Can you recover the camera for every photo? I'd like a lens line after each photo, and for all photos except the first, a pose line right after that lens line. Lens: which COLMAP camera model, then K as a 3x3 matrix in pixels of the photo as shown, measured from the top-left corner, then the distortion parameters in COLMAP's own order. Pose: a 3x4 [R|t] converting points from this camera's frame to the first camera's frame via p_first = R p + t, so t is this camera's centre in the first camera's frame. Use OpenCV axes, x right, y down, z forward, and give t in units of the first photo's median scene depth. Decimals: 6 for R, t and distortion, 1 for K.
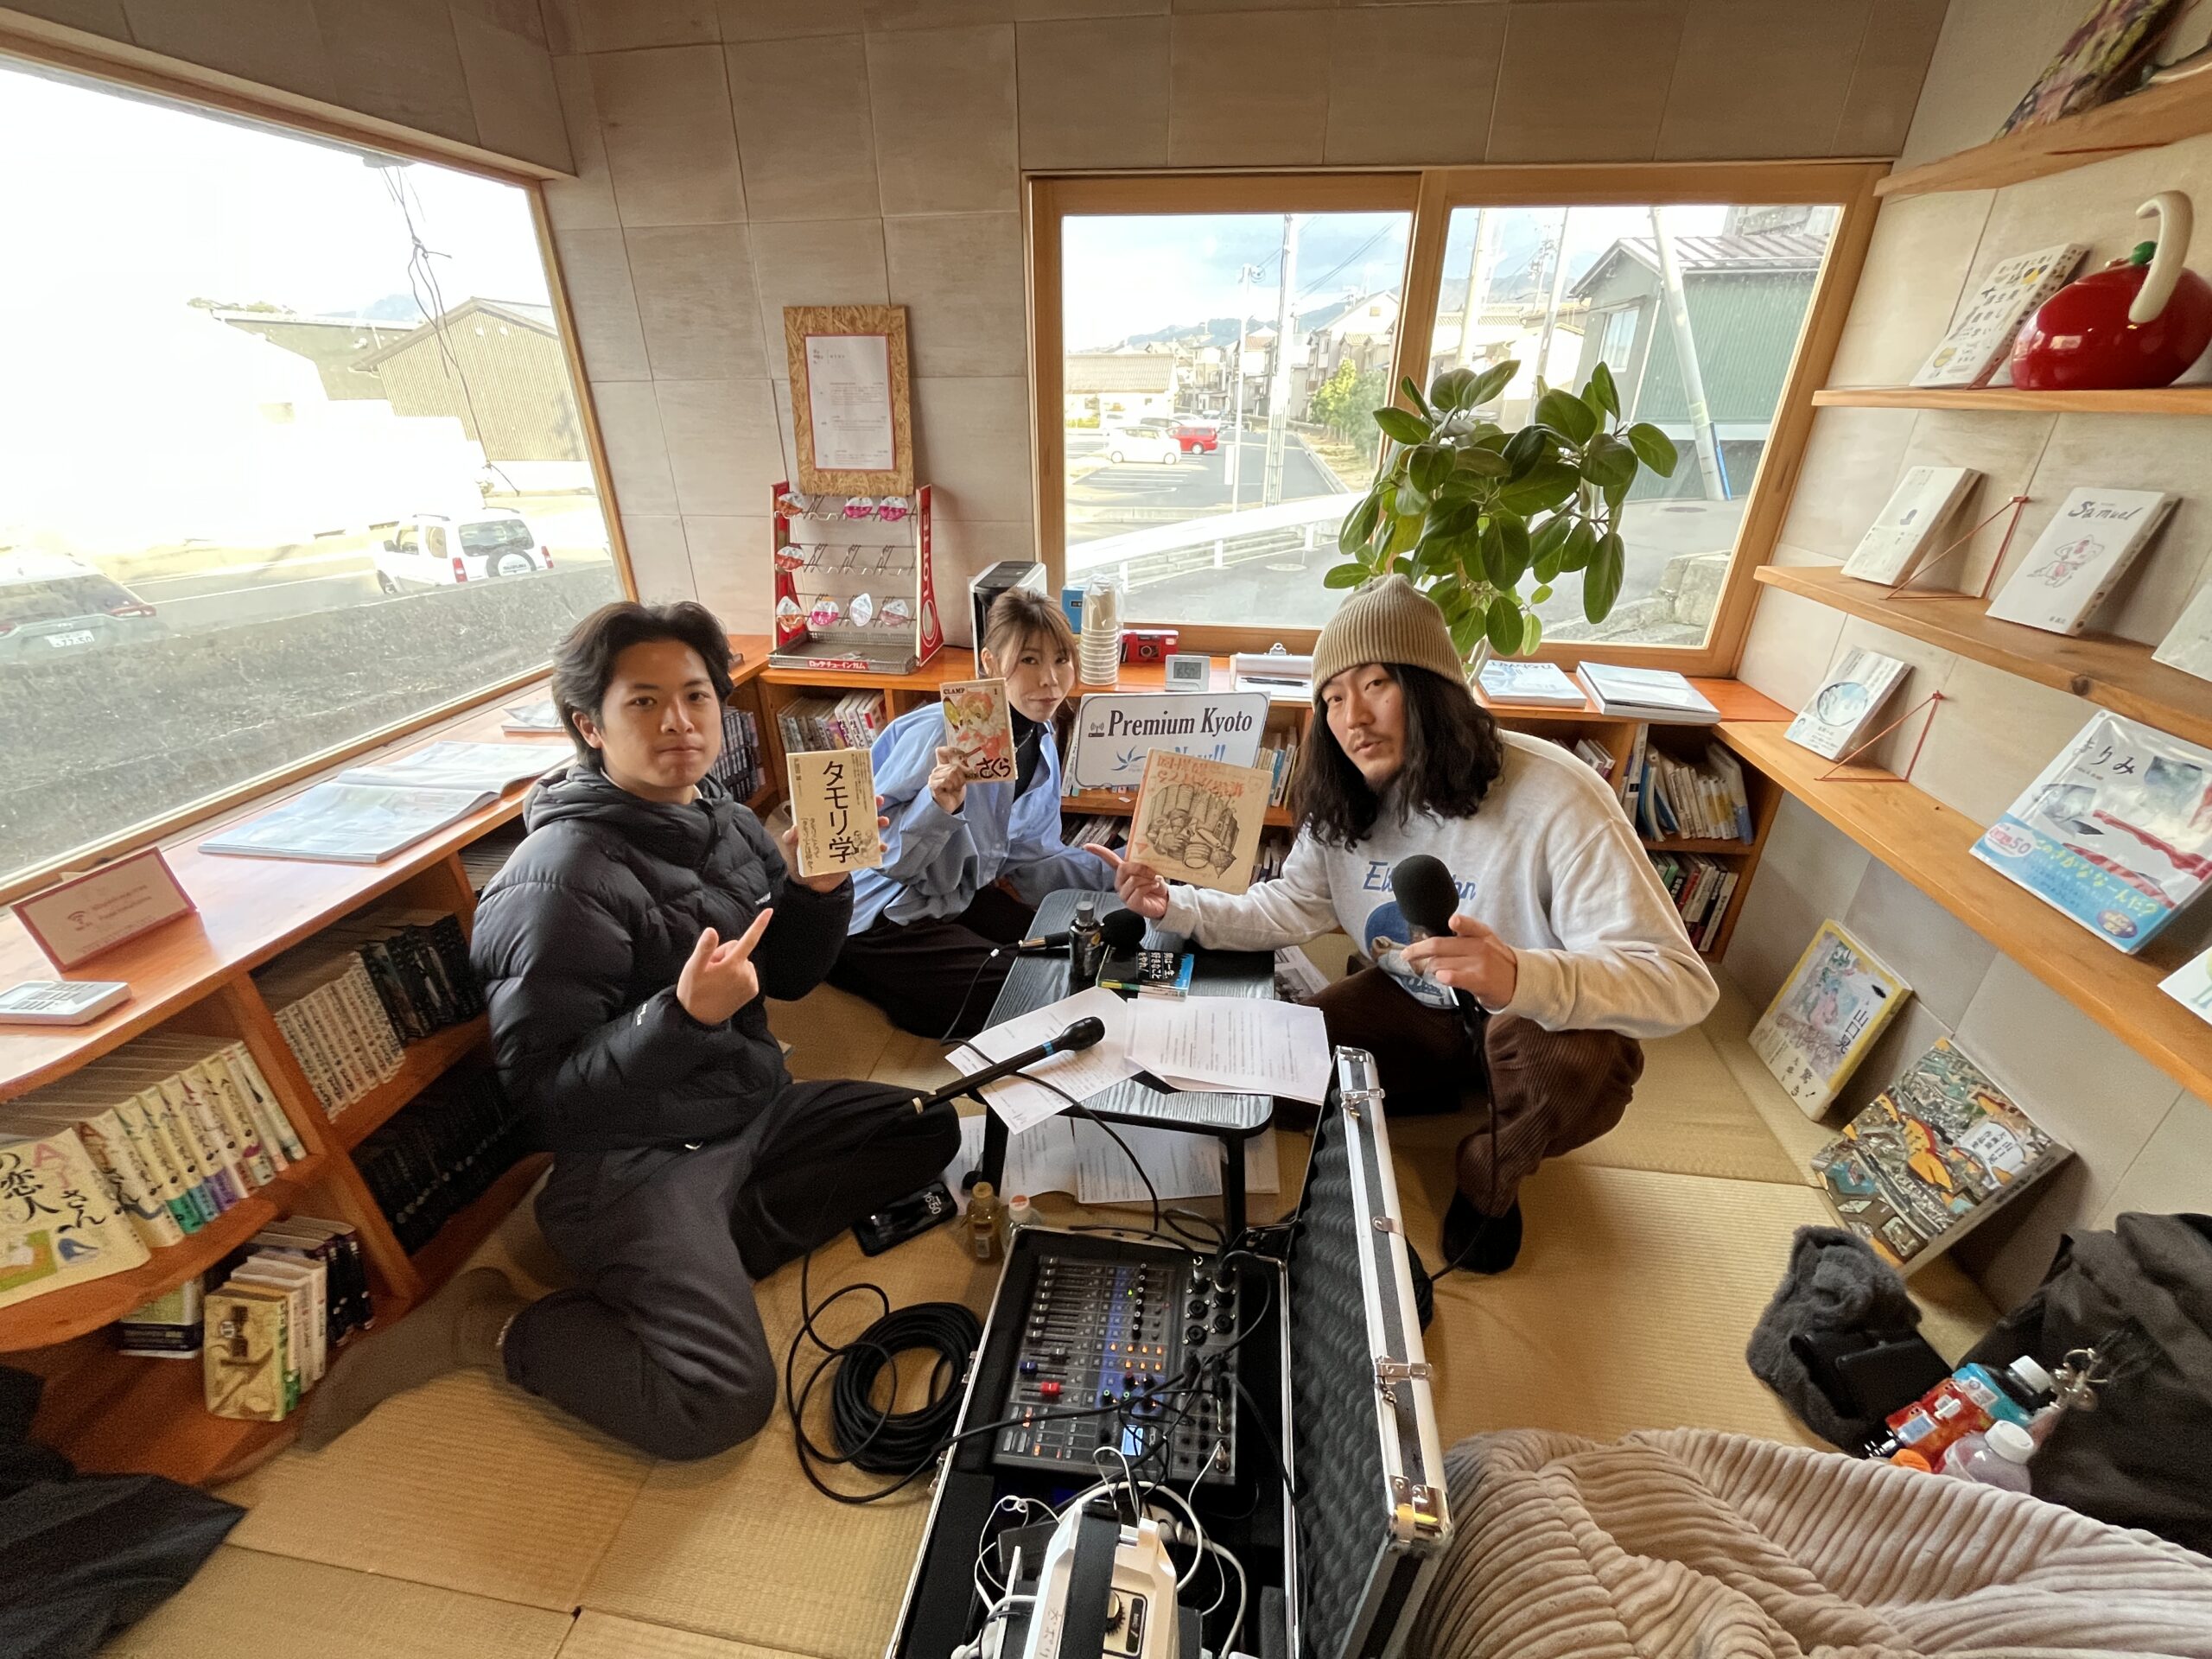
lens RADIAL K [[894.5, 0, 1100.5], [0, 894.5, 833.4], [0, 0, 1]] dist [-0.004218, 0.000163]
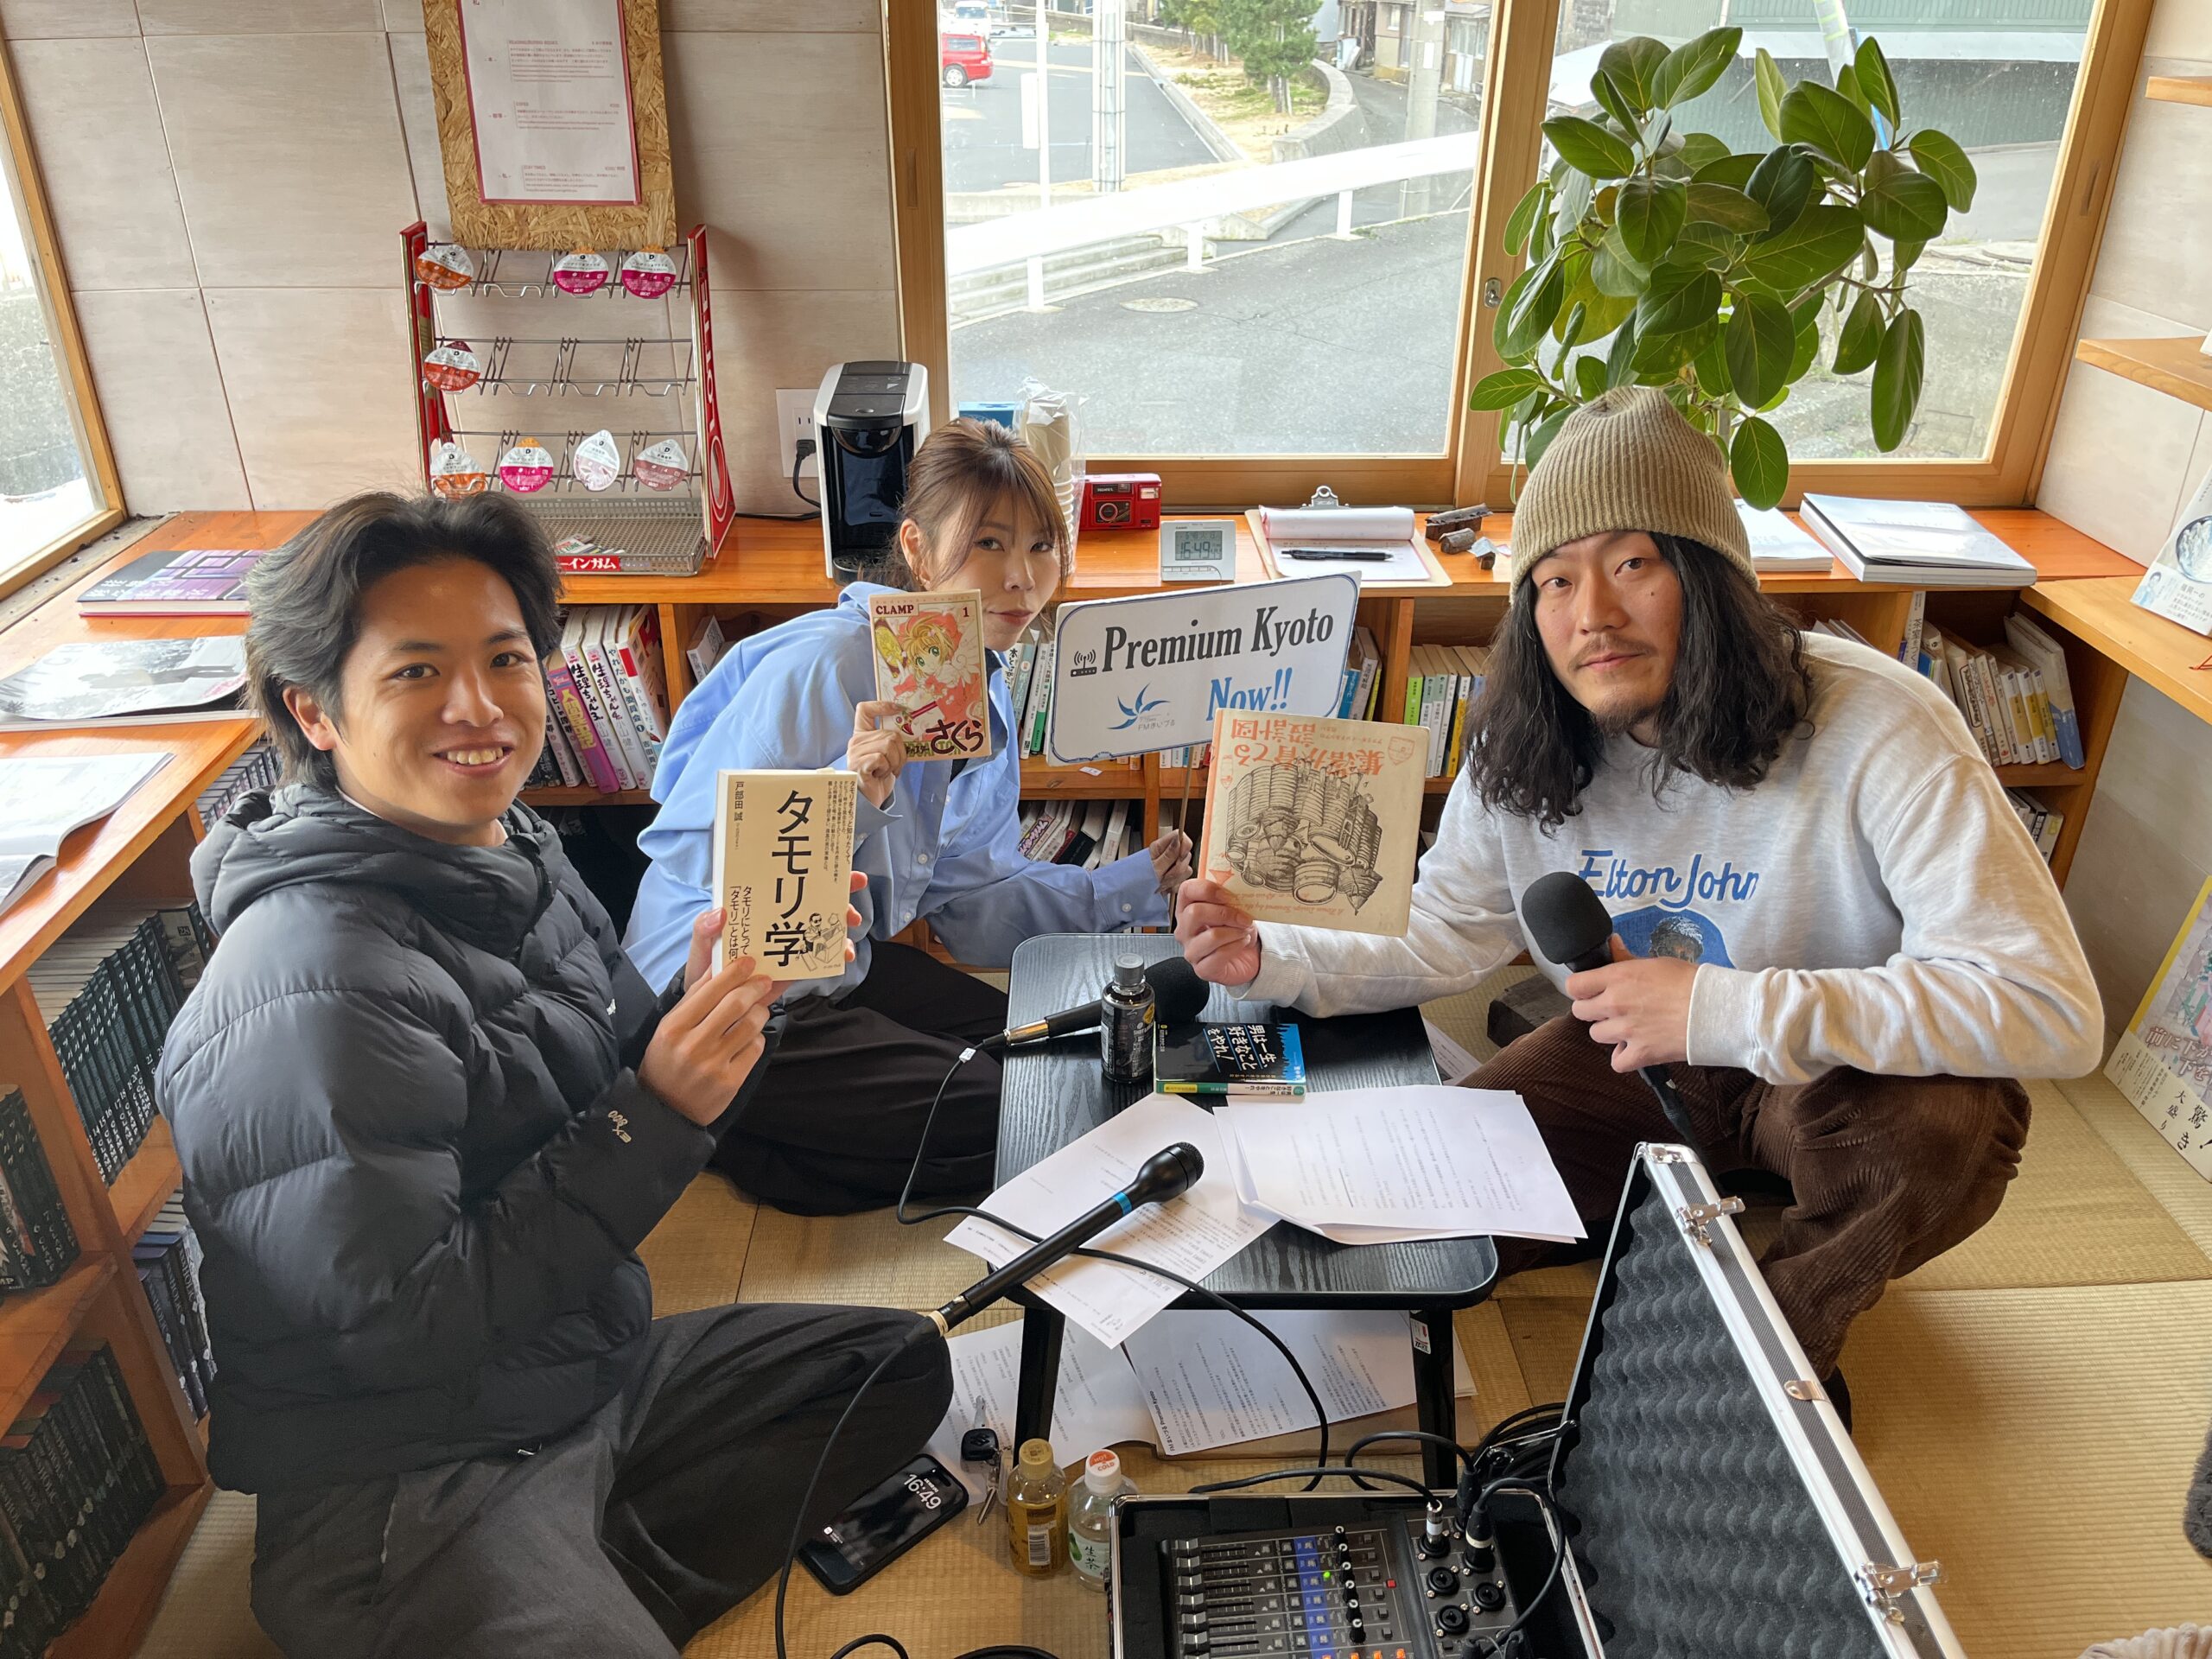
lens RADIAL K [[1666.2, 0, 1106.1], [0, 1666.2, 836.6], [0, 0, 1]] dist [0.061878, -0.085576]
pose [[0.982796, -0.080789, 0.166086, -0.183987], [0.077432, 0.996643, 0.026599, -0.028999], [-0.167678, -0.013280, 0.985752, -0.084413]]
